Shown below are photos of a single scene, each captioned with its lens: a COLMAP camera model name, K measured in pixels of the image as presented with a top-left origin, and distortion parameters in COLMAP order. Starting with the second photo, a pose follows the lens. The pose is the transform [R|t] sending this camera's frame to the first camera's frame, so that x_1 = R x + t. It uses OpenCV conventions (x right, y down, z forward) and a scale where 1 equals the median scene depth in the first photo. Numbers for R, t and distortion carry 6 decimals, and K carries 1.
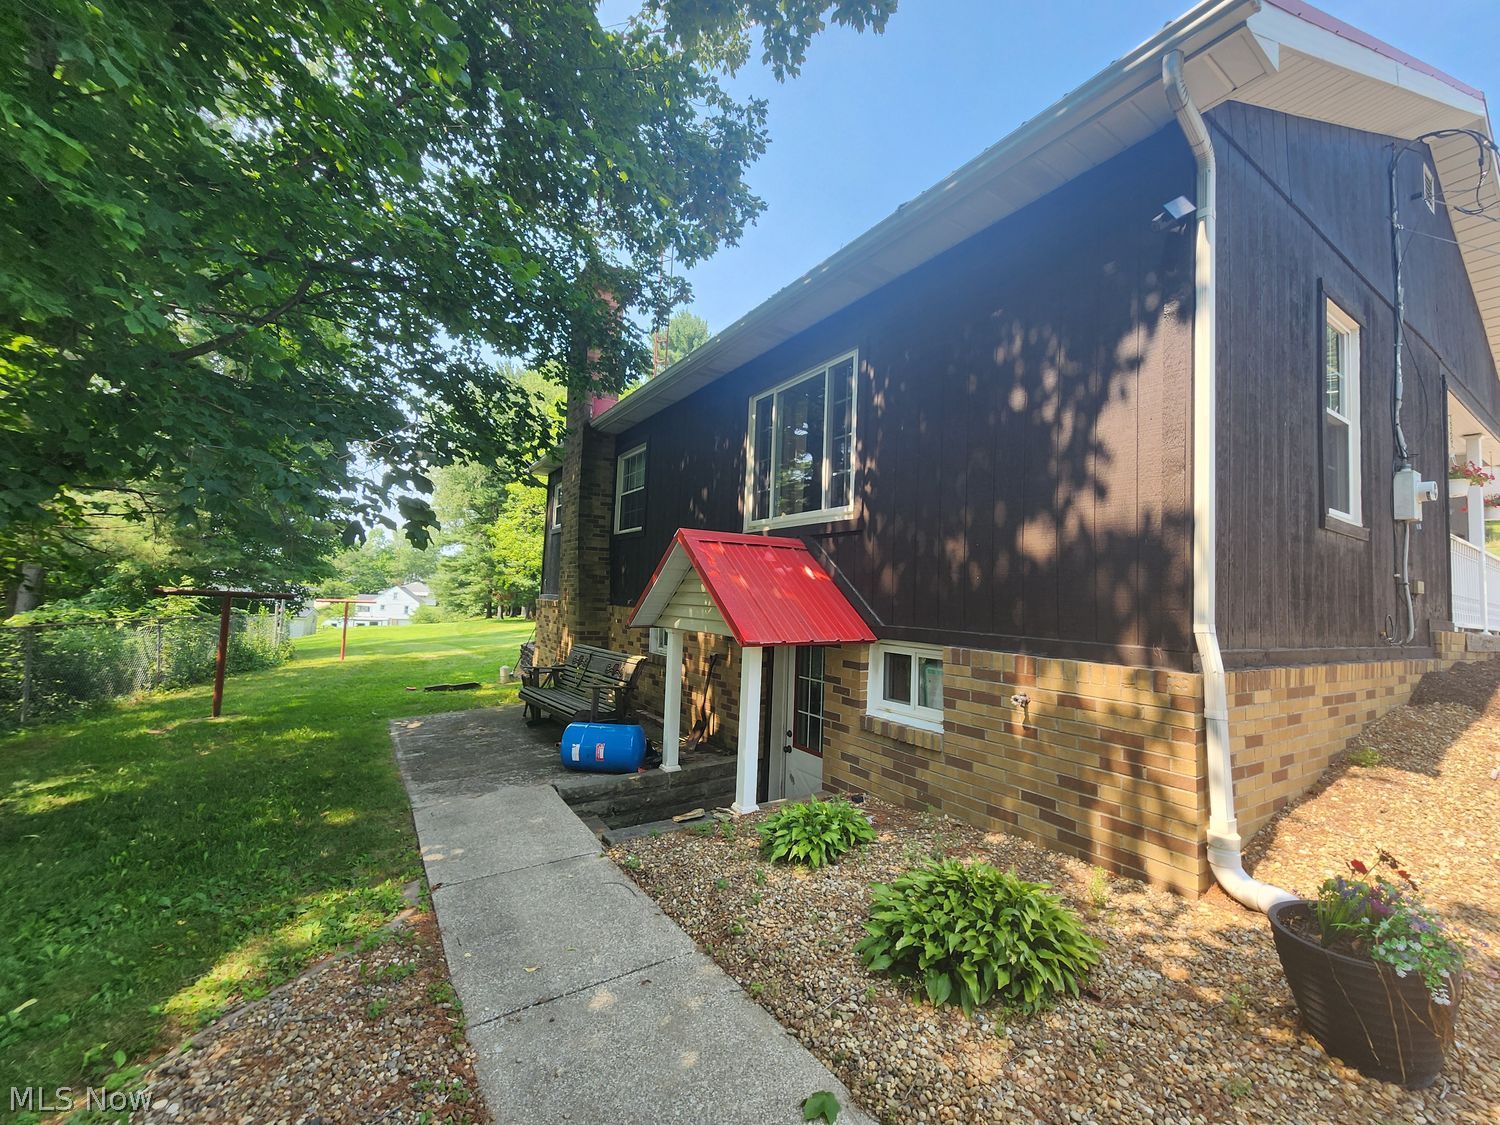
lens RADIAL K [[613.7, 0, 753.1], [0, 613.7, 560.4], [0, 0, 1]] dist [-0.000789, -0.000100]
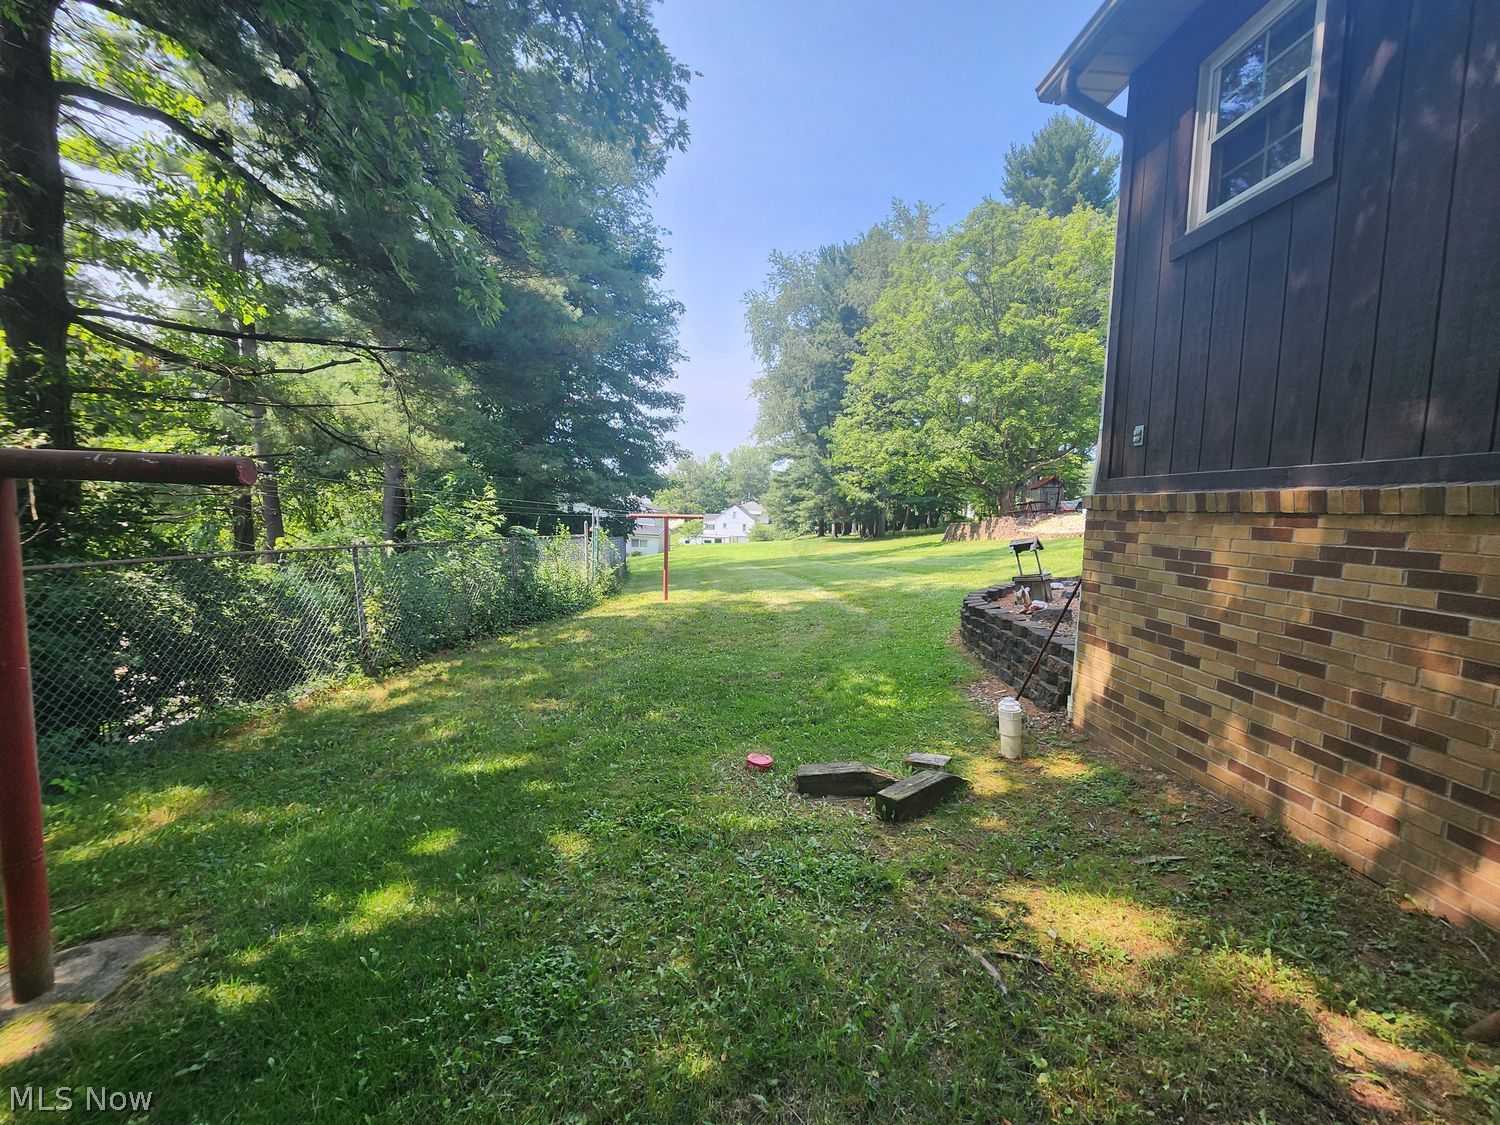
lens RADIAL K [[613.7, 0, 753.1], [0, 613.7, 560.4], [0, 0, 1]] dist [-0.000789, -0.000100]
pose [[0.878368, 0.022566, -0.477452, -0.090438], [0.041671, 0.991467, 0.123521, 0.012778], [0.476165, -0.128393, 0.869932, 0.161148]]
